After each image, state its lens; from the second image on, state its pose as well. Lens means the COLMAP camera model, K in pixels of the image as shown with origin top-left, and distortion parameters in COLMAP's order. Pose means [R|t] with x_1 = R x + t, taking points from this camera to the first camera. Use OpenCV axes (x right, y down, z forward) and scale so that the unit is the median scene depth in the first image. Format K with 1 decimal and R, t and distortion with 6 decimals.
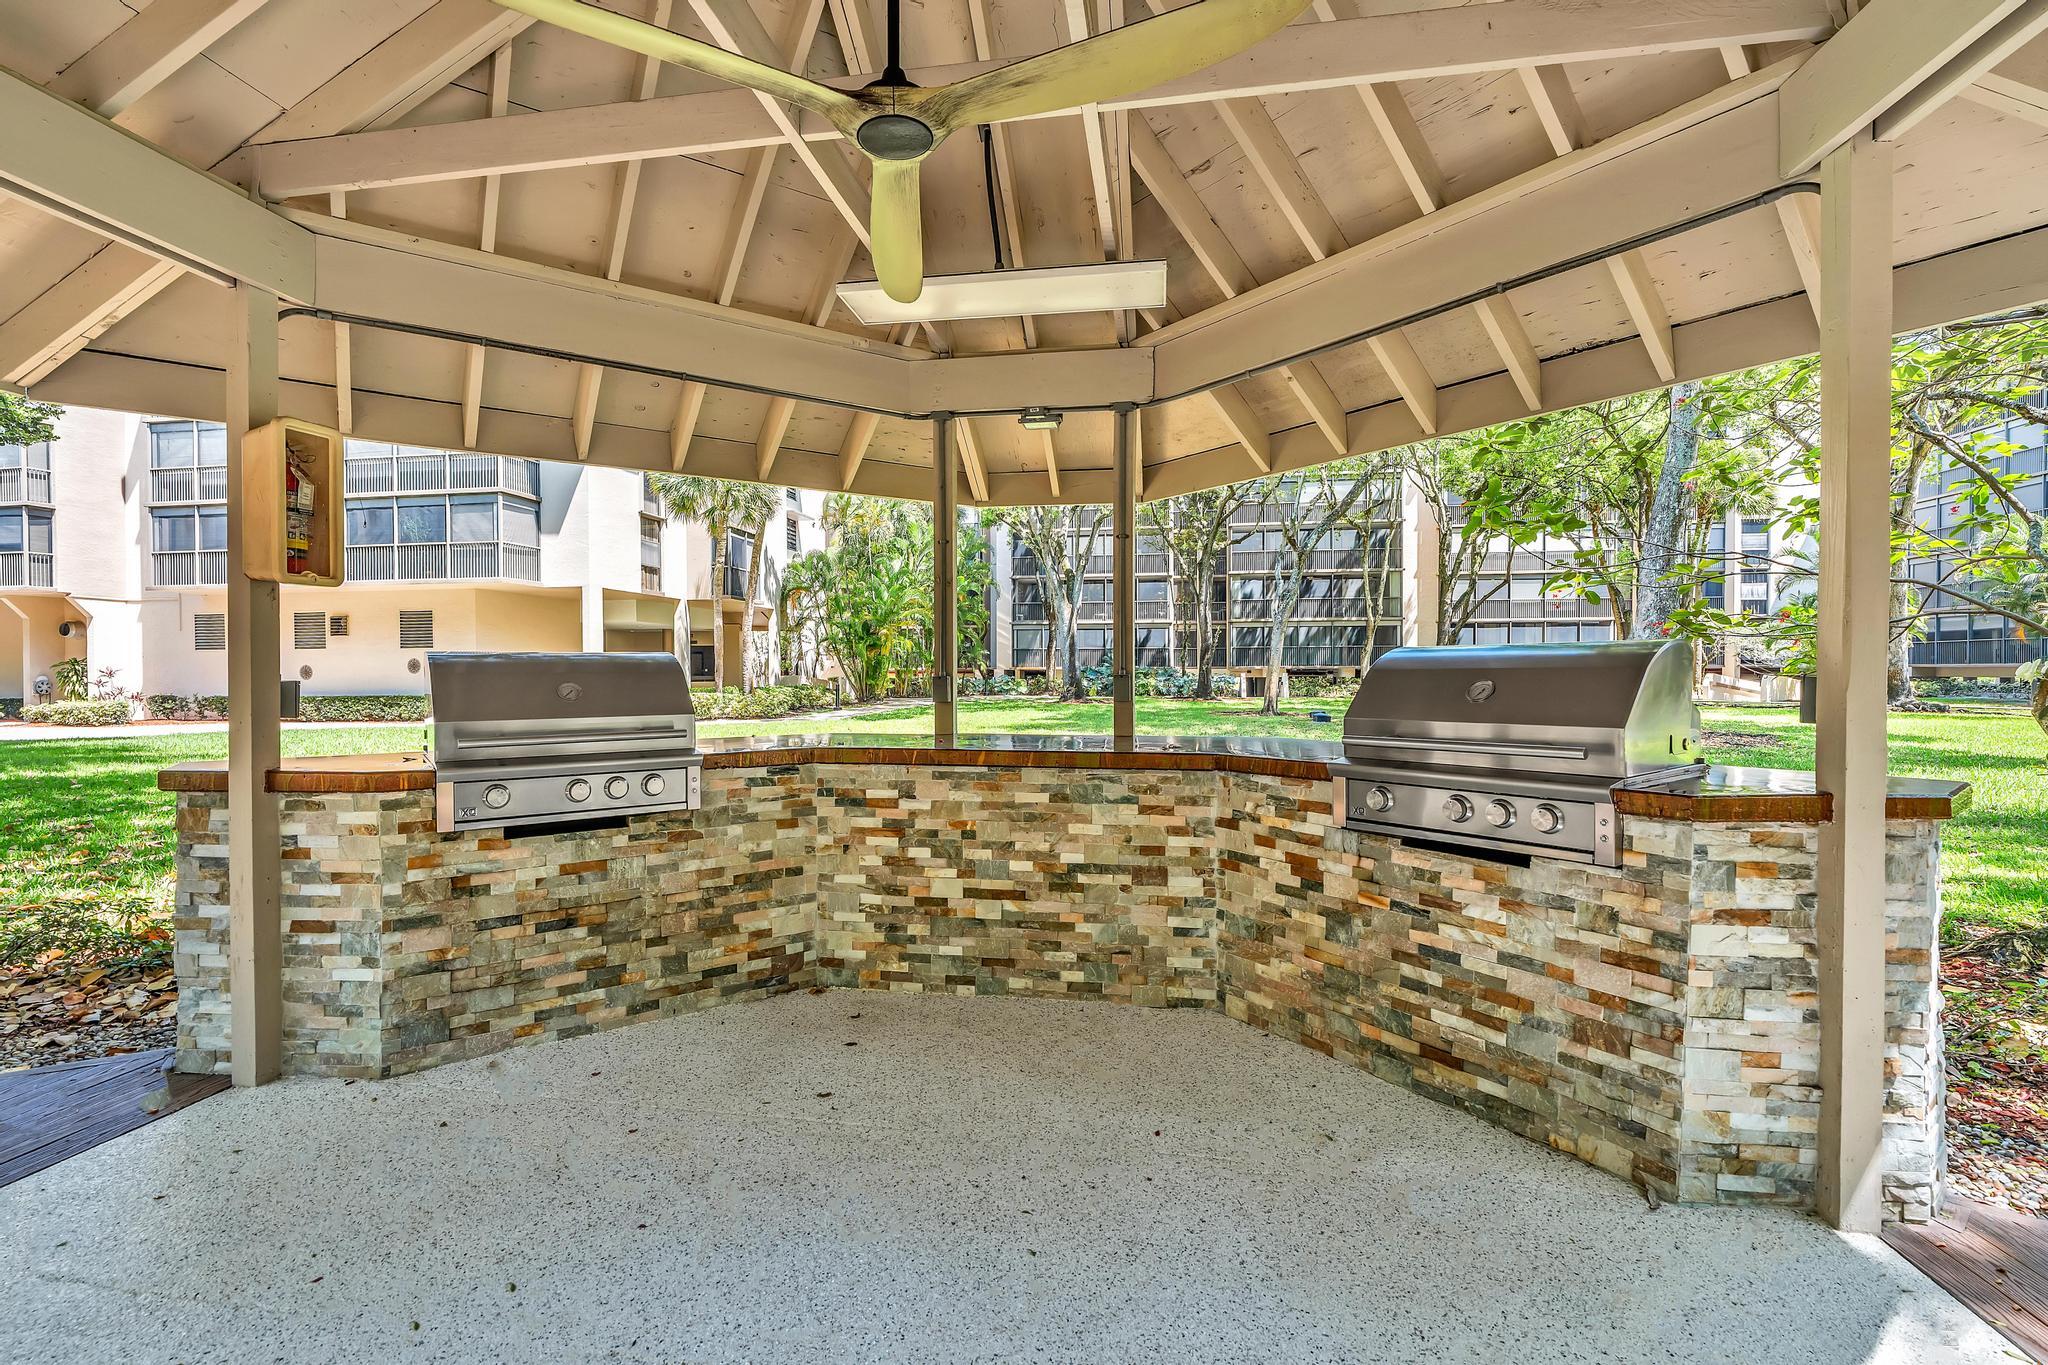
lens RADIAL K [[915.8, 0, 1024.0], [0, 915.8, 682.5], [0, 0, 1]] dist [0.000670, 0.000065]
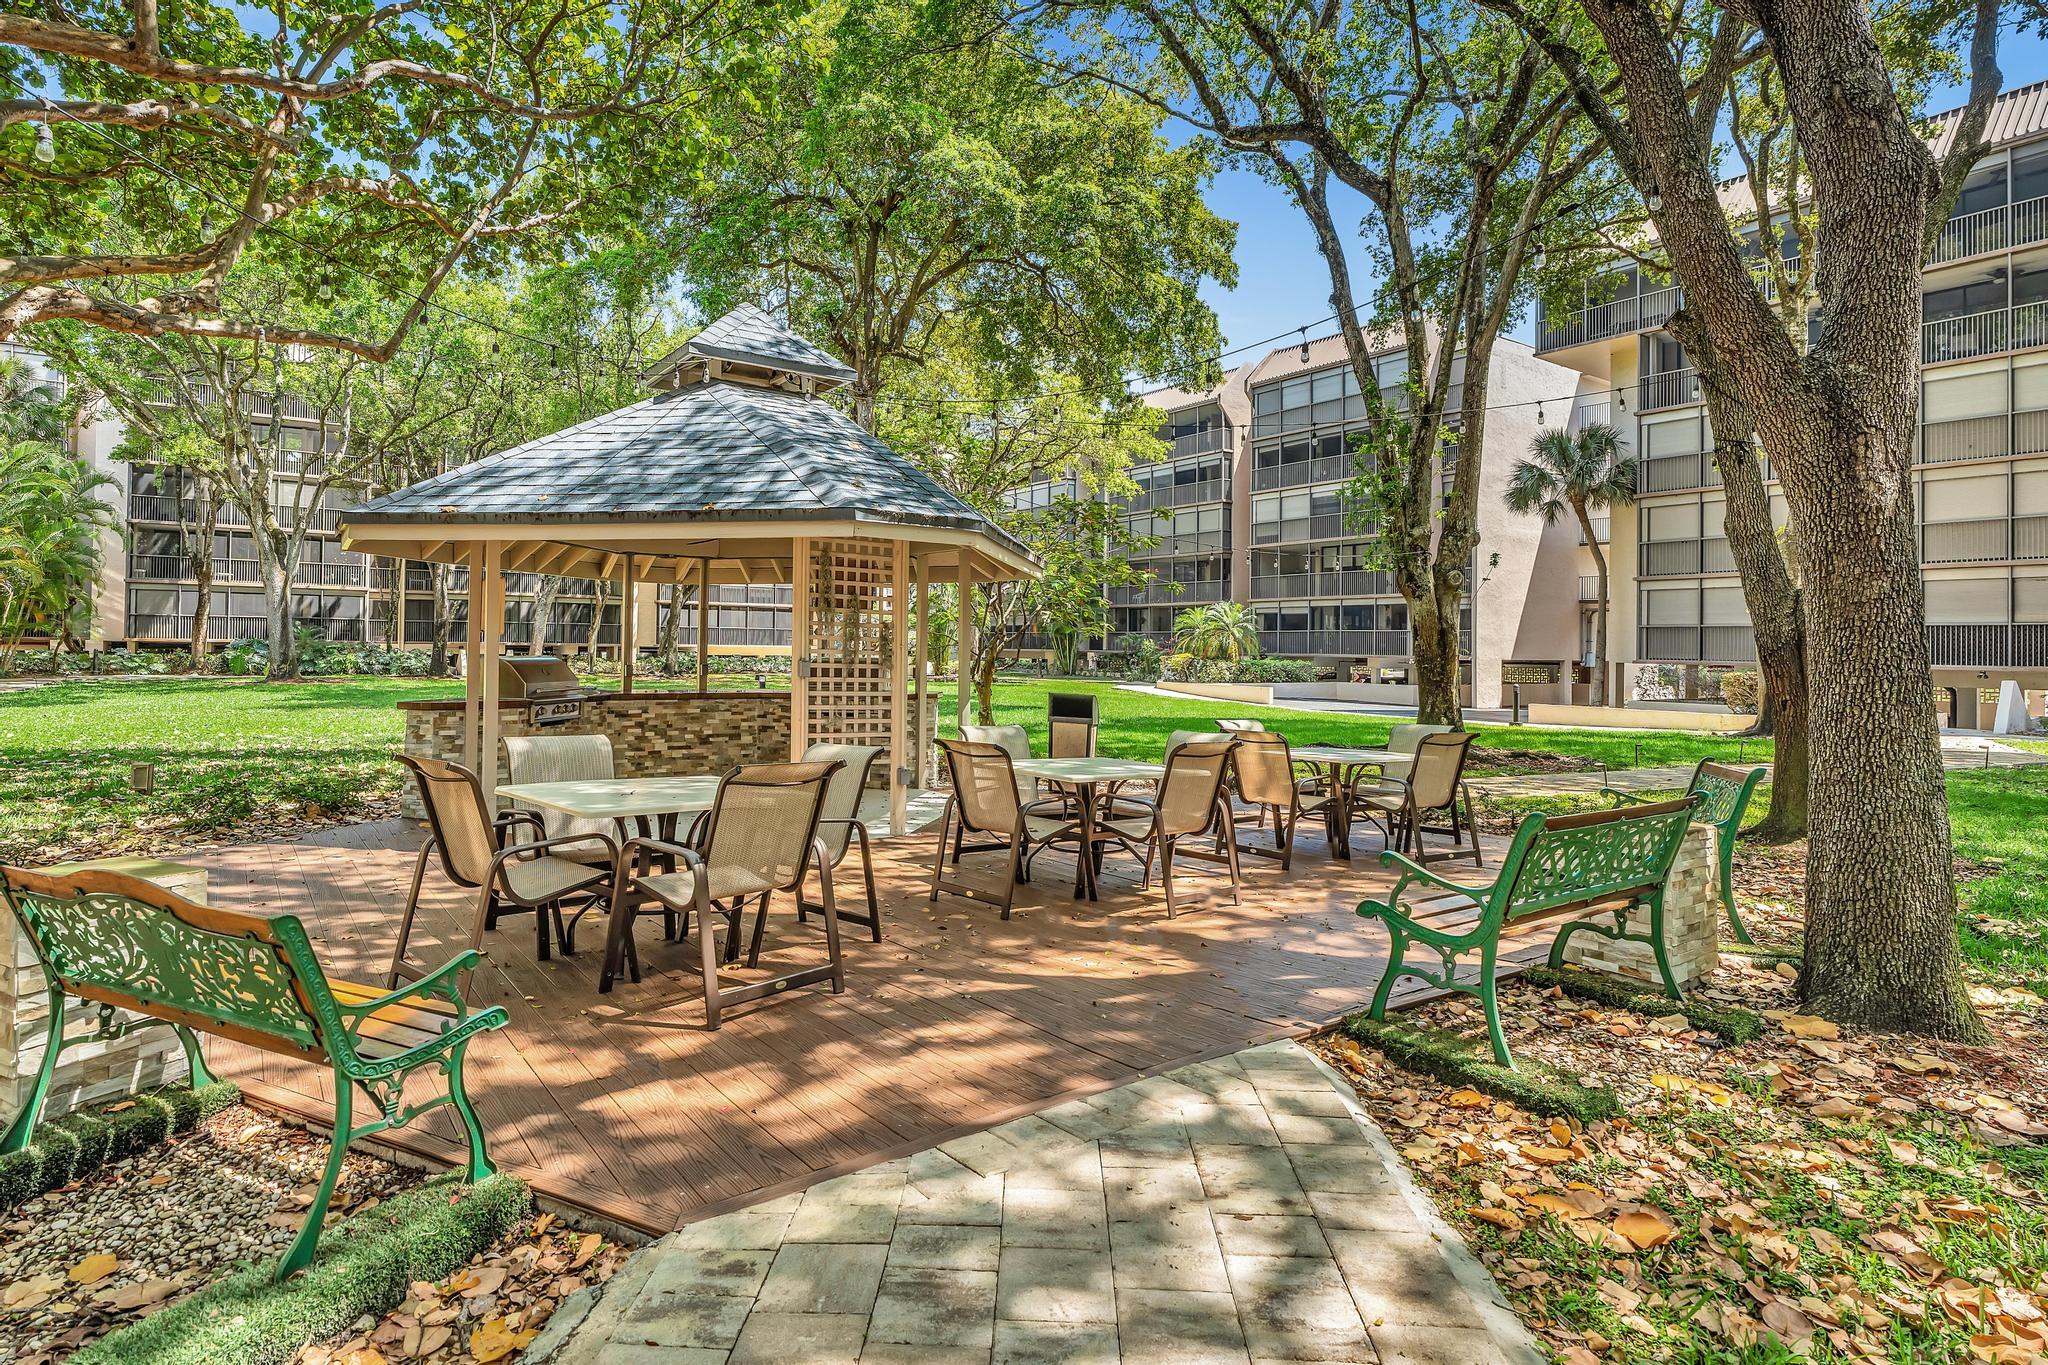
lens RADIAL K [[1057.6, 0, 1024.0], [0, 1057.6, 682.5], [0, 0, 1]] dist [0.000971, 0.000299]
pose [[0.698329, -0.010955, 0.715693, -0.128776], [-0.005869, 0.999762, 0.021030, -0.002381], [-0.715753, -0.018886, 0.698098, -0.156290]]
